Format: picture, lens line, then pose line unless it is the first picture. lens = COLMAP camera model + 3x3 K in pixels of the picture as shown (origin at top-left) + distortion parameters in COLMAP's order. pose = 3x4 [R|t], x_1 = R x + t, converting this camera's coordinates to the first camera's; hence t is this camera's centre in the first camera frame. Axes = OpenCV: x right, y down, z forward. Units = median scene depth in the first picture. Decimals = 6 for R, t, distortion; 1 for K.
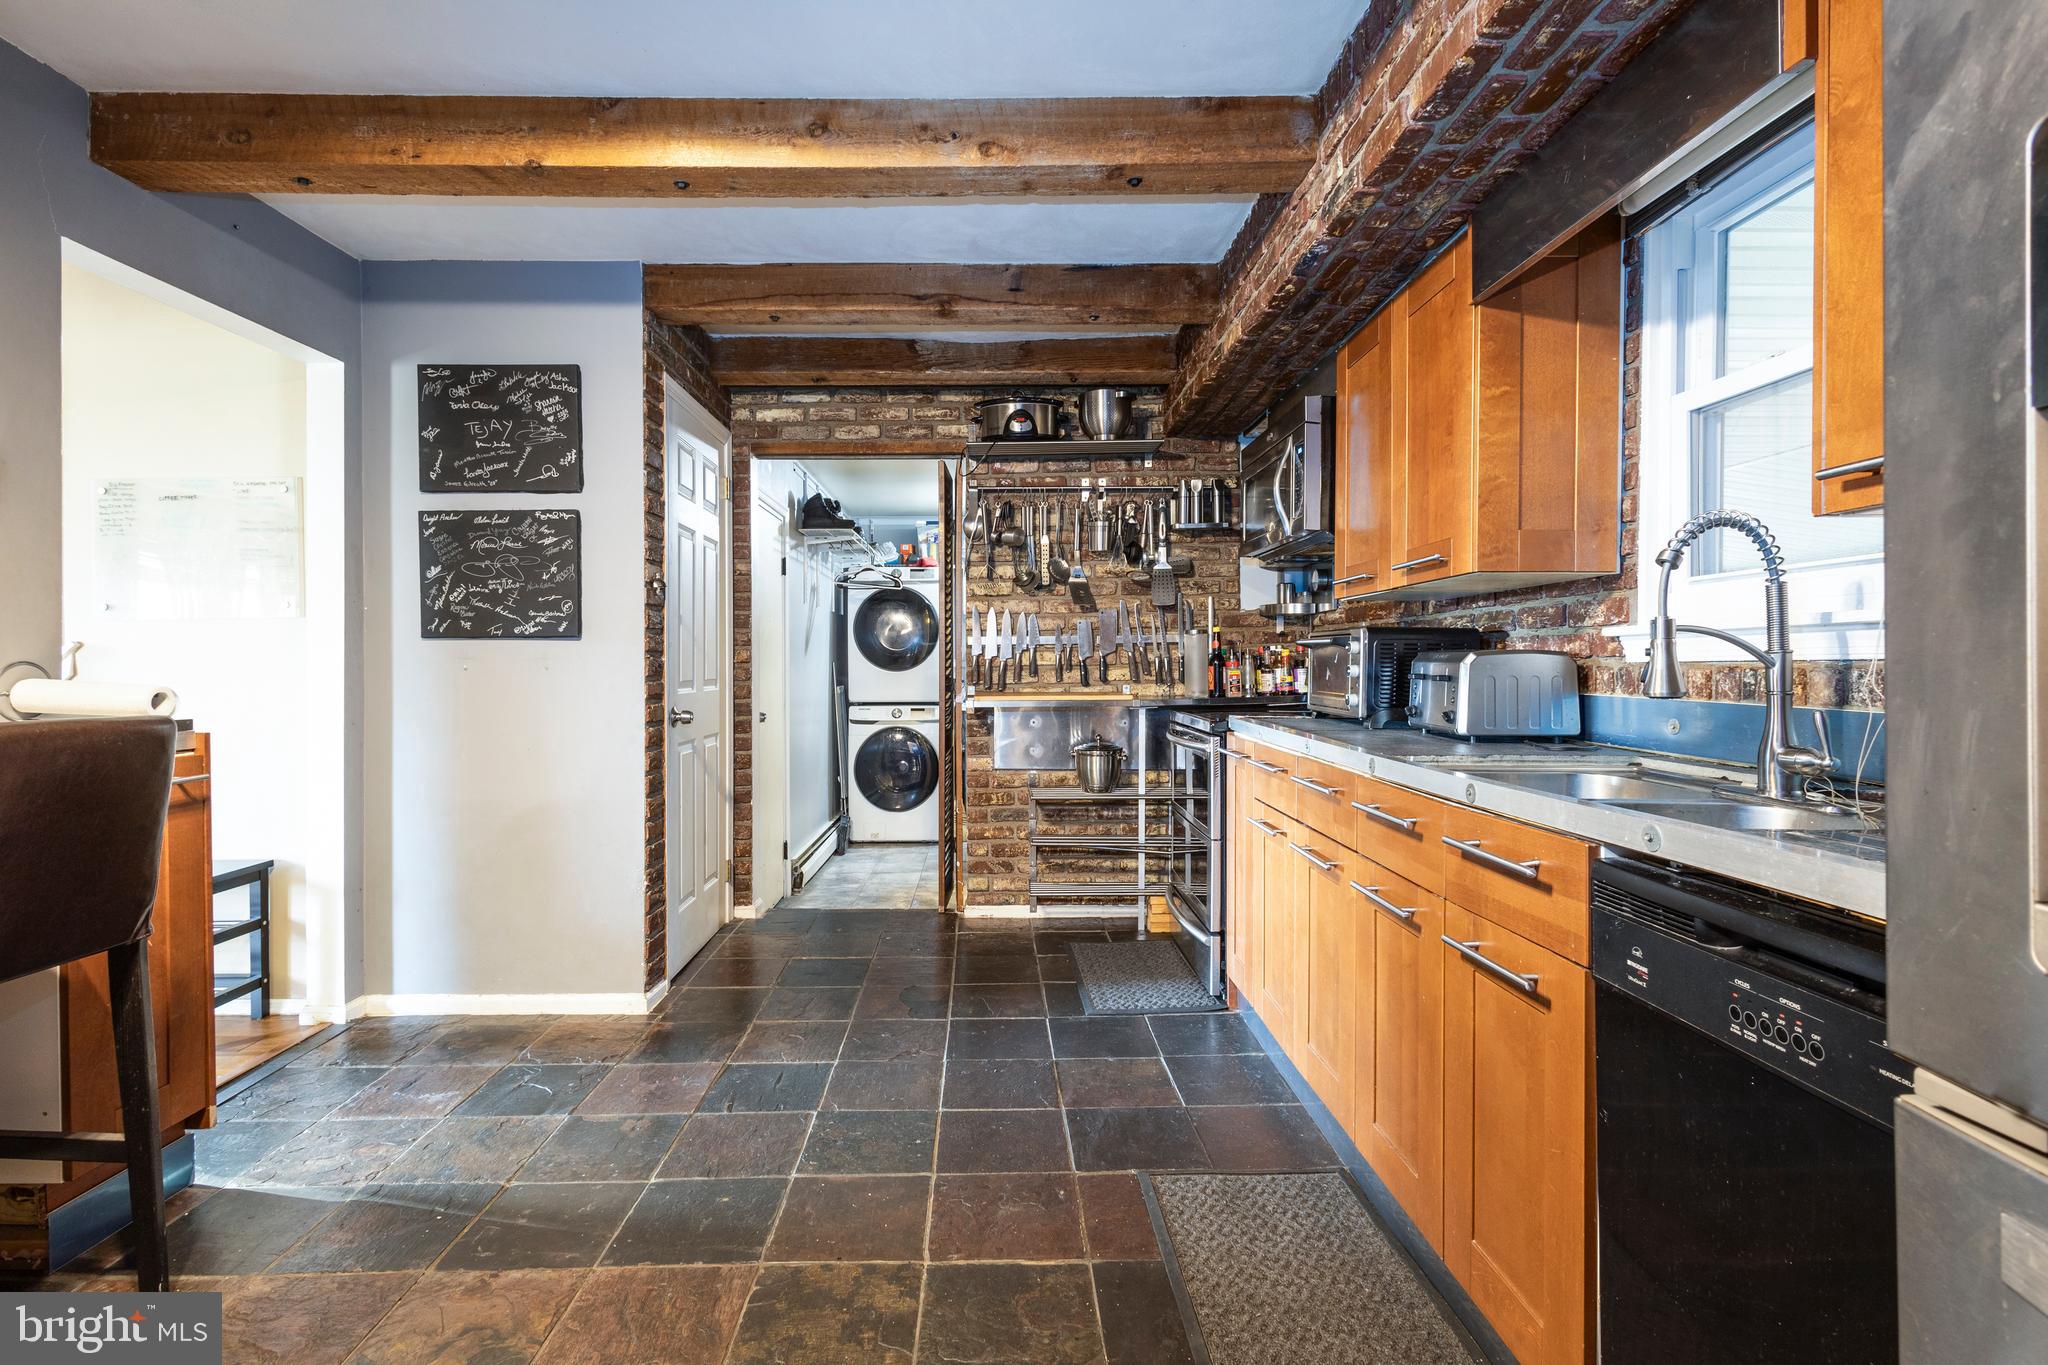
lens RADIAL K [[956.1, 0, 983.4], [0, 956.1, 666.4], [0, 0, 1]] dist [0.002884, 0.000462]
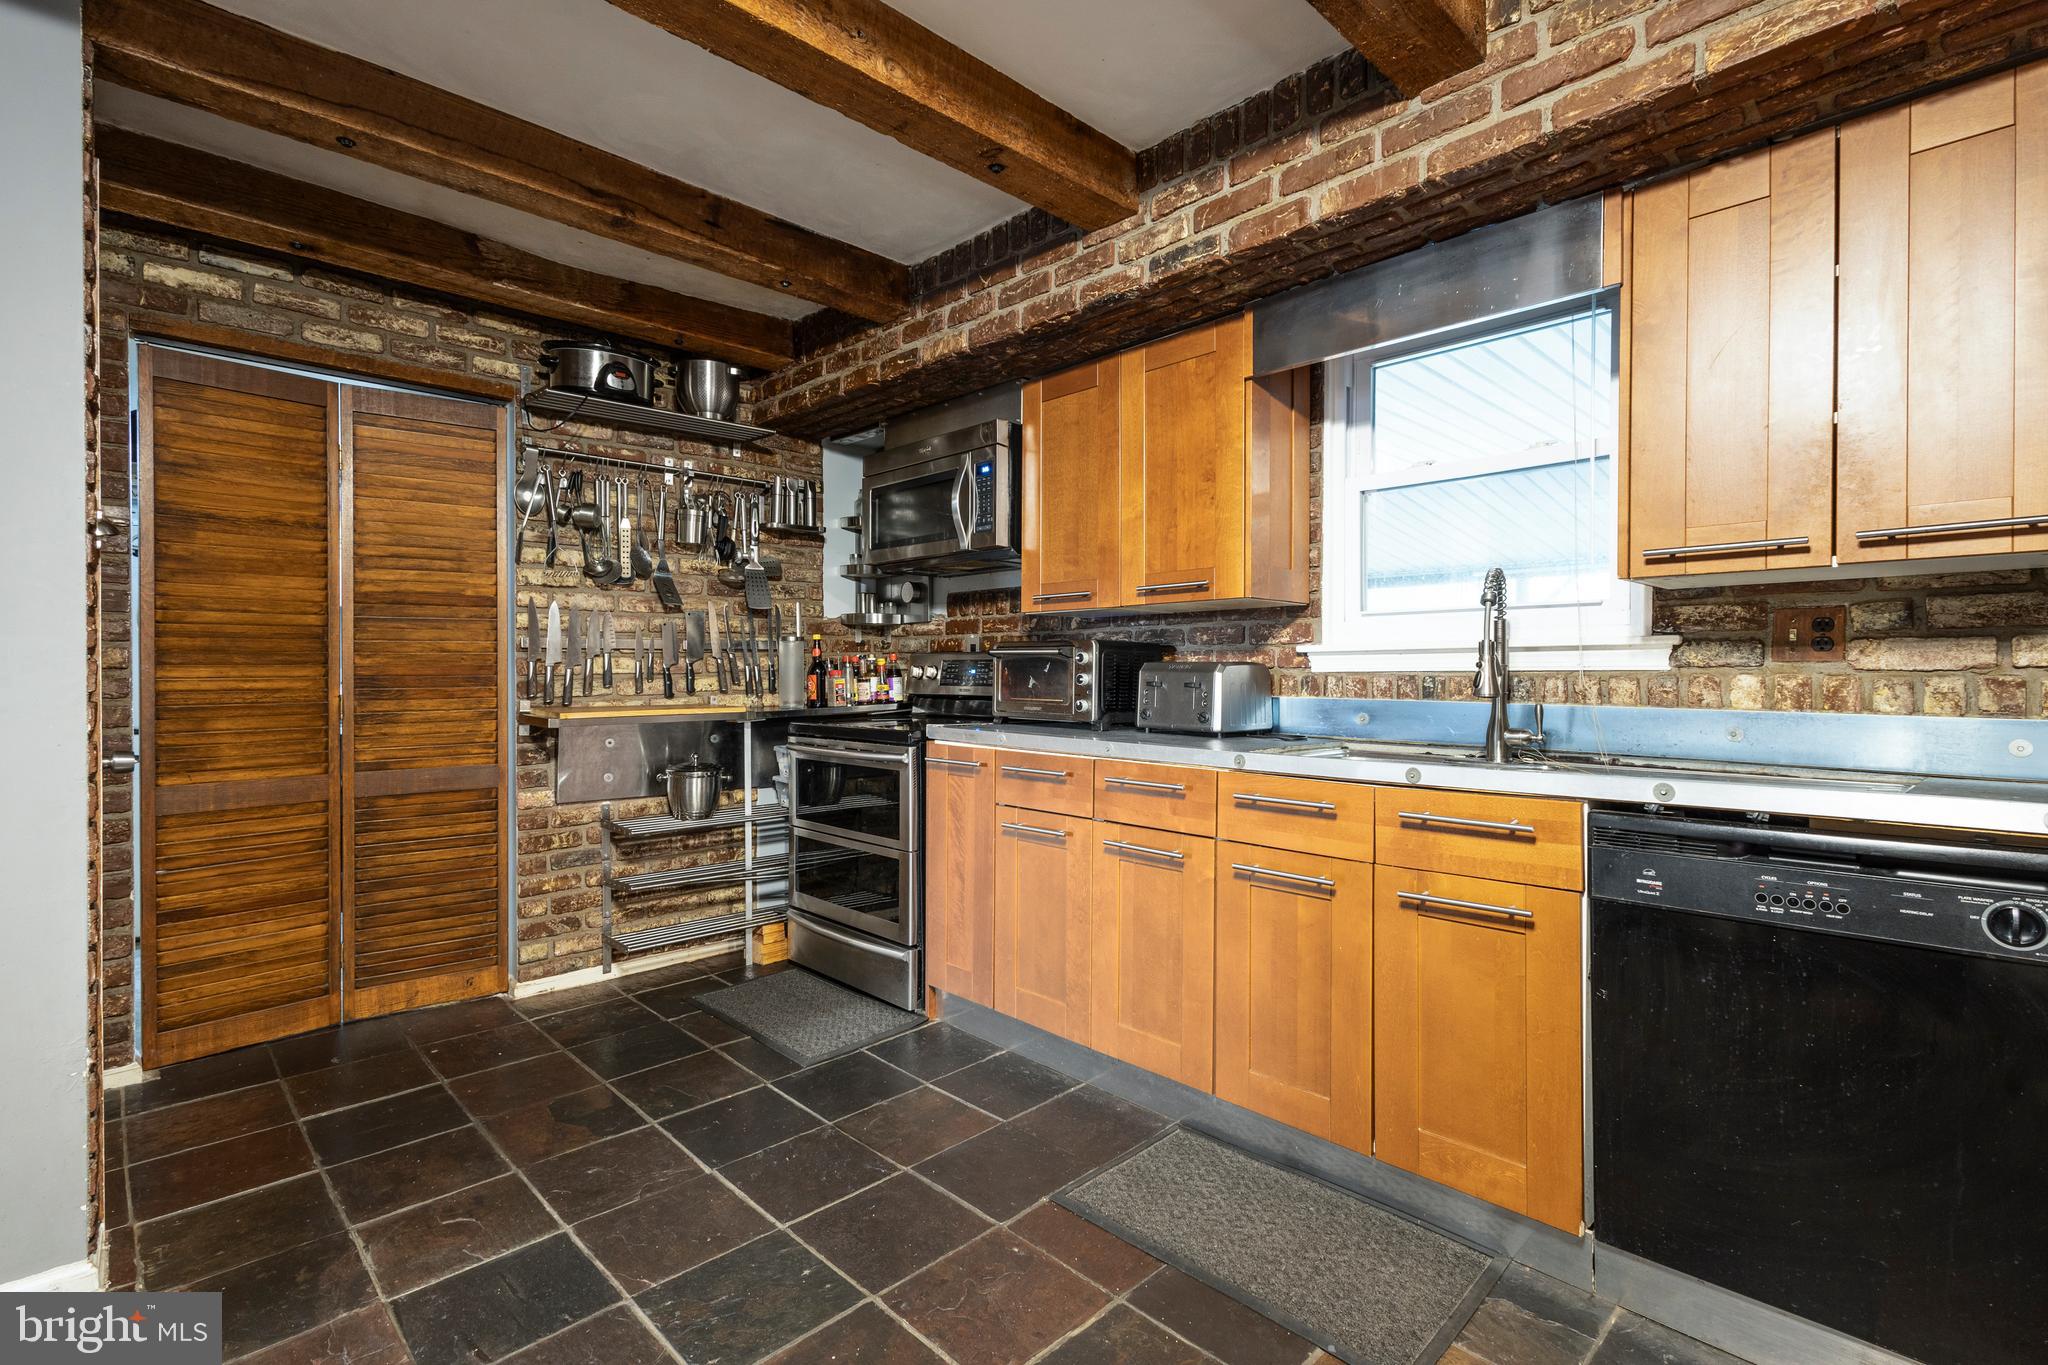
lens RADIAL K [[948.1, 0, 1008.2], [0, 948.1, 673.6], [0, 0, 1]] dist [0.008021, 0.000471]
pose [[0.719296, 0.001762, 0.694702, -0.271337], [-0.000262, 0.999997, -0.002266, 0.000365], [-0.694704, 0.001448, 0.719295, 0.170472]]
